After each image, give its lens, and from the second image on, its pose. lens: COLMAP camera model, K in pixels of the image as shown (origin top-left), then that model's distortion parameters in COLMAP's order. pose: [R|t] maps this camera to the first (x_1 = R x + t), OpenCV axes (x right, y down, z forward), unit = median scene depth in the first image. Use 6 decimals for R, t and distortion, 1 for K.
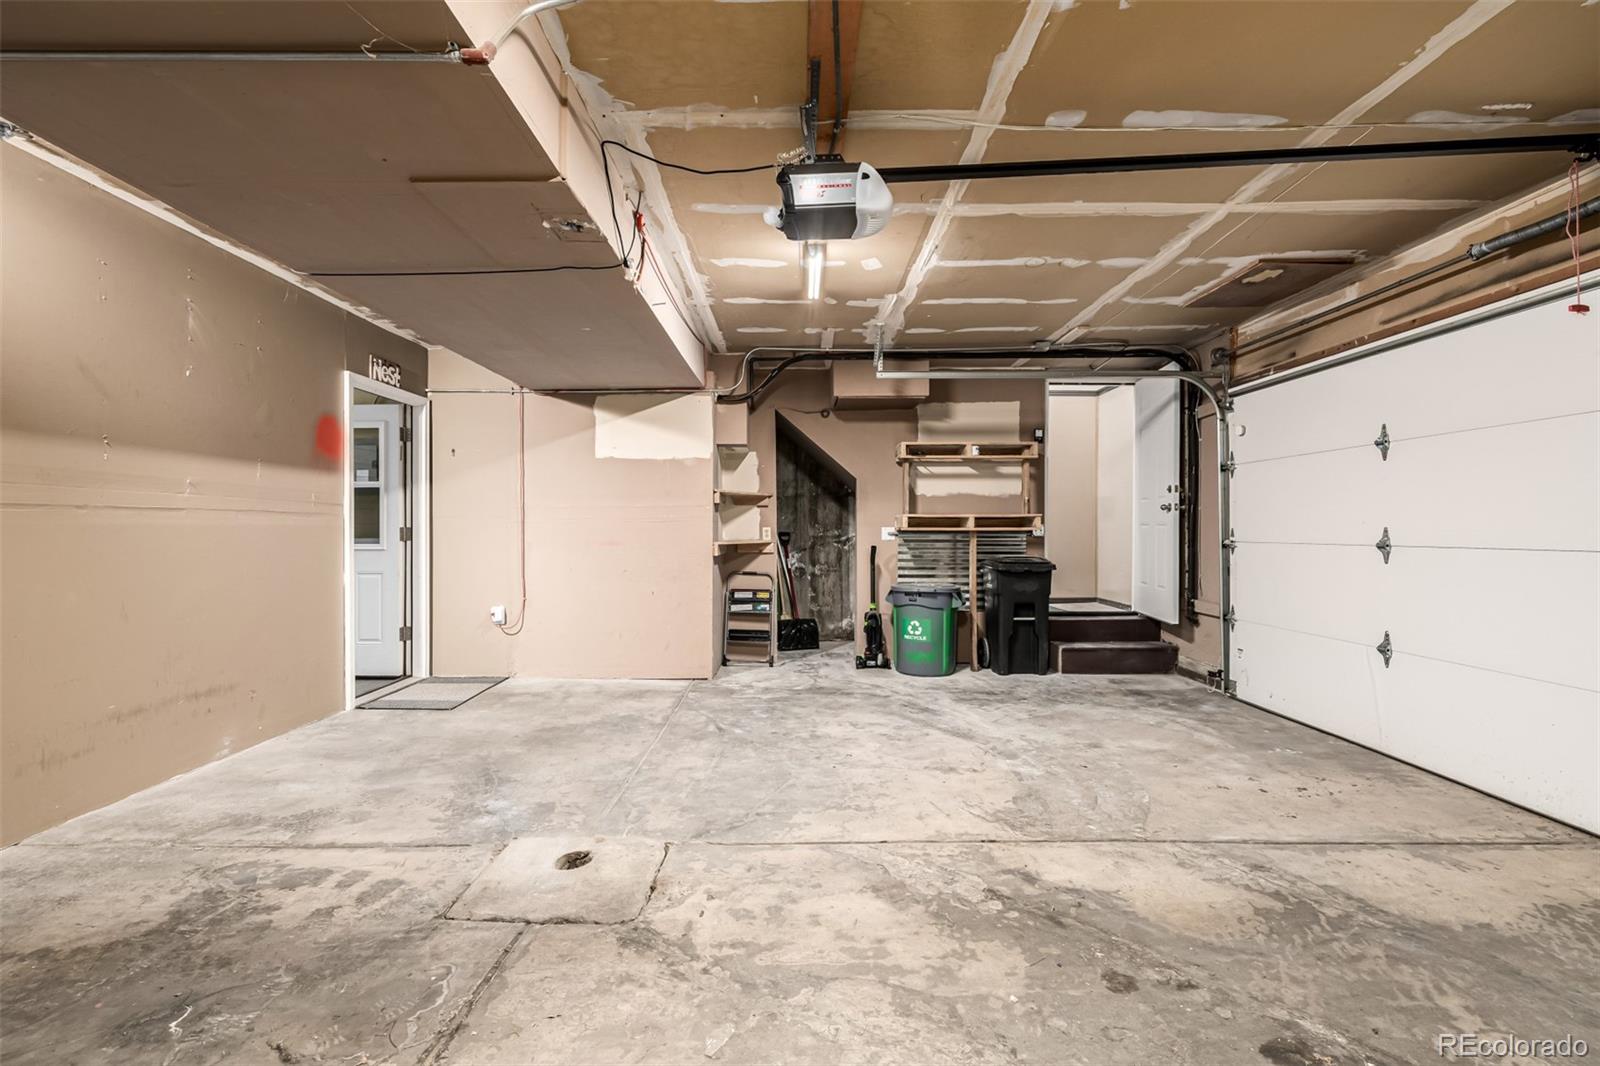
lens RADIAL K [[674.0, 0, 801.6], [0, 674.0, 528.7], [0, 0, 1]] dist [-0.000530, 0.000771]
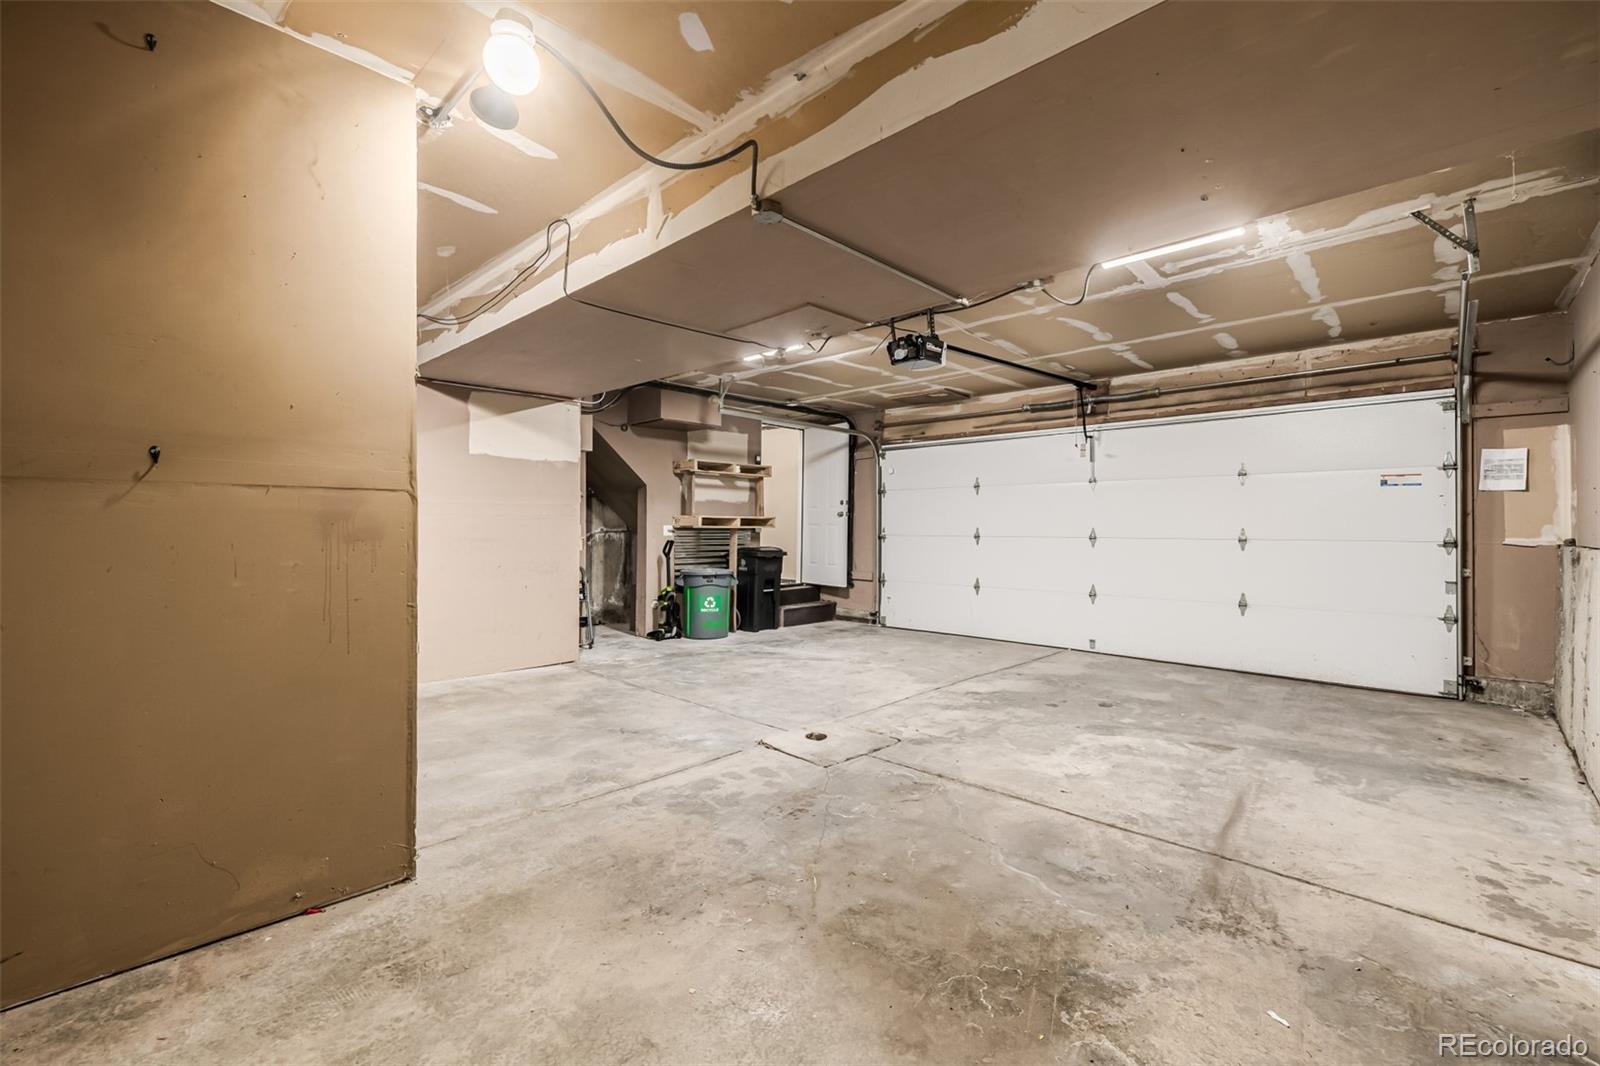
lens RADIAL K [[674.0, 0, 787.3], [0, 674.0, 529.1], [0, 0, 1]] dist [-0.000530, 0.000771]
pose [[0.704481, 0.002410, 0.709719, -0.988483], [-0.005364, 0.999984, 0.001929, 0.002111], [-0.709702, -0.005166, 0.704483, -0.040630]]
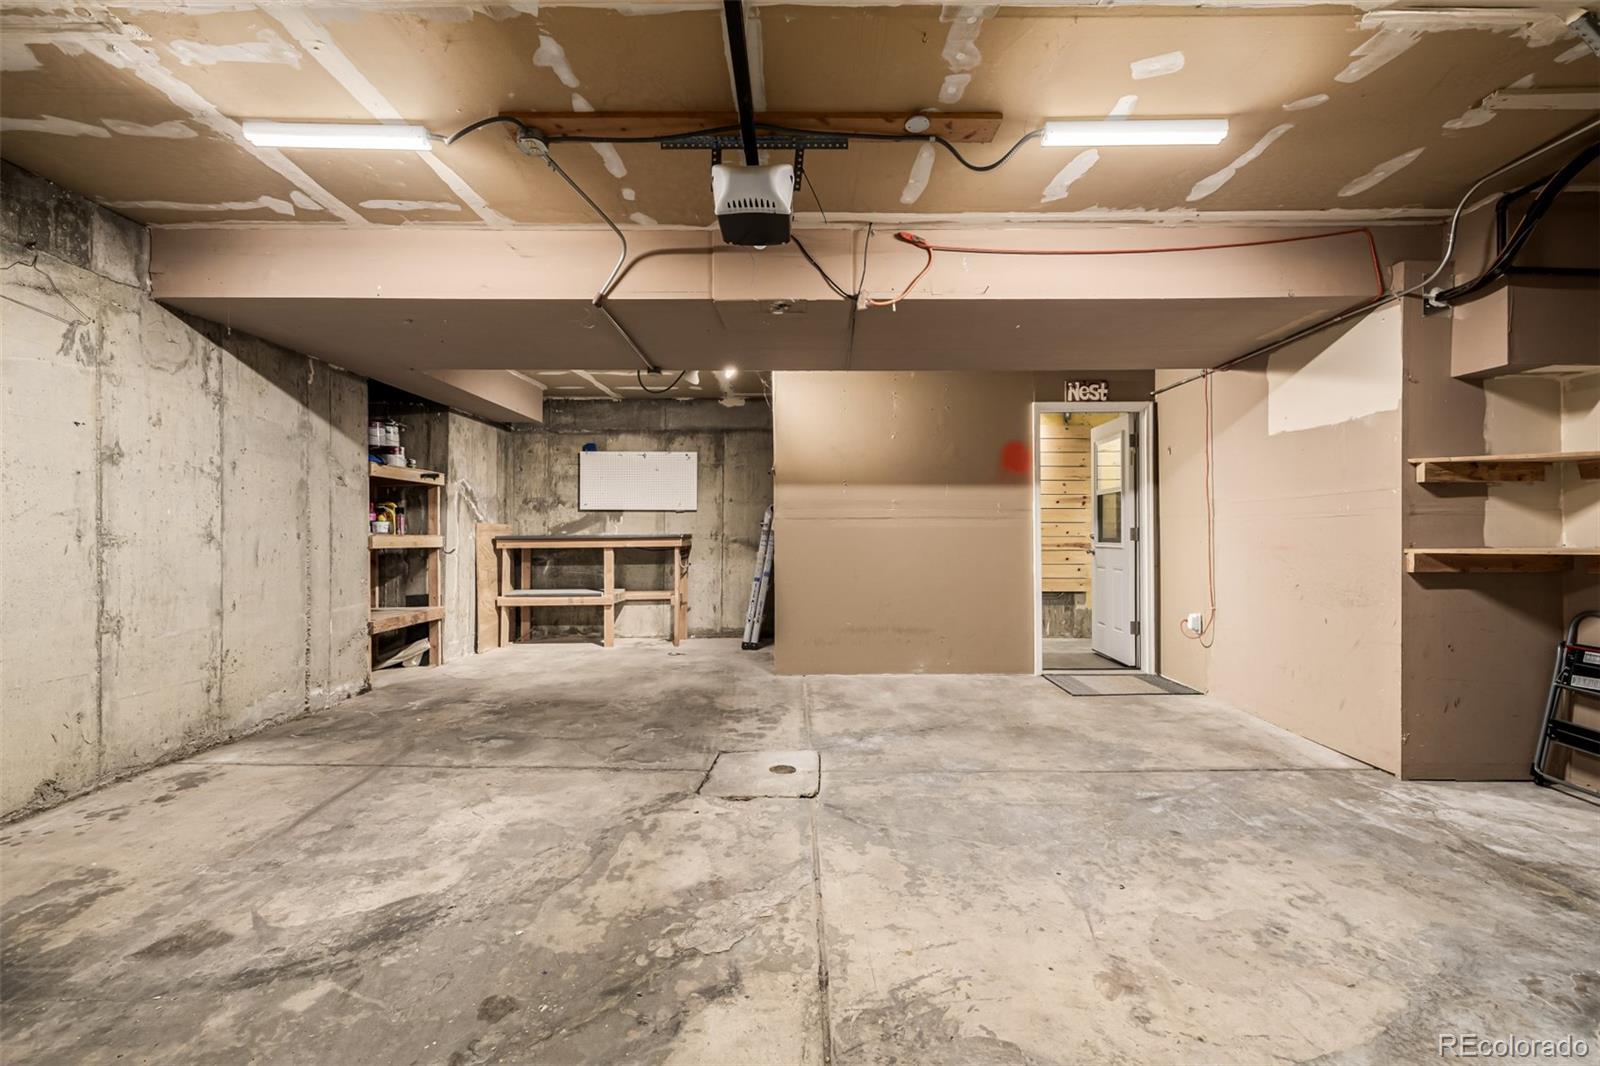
lens RADIAL K [[674.0, 0, 806.3], [0, 674.0, 536.1], [0, 0, 1]] dist [-0.000530, 0.000771]
pose [[-0.001857, 0.005161, -0.999985, 0.675512], [0.001598, 0.999985, 0.005158, 0.006895], [0.999997, -0.001589, -0.001865, 0.690253]]
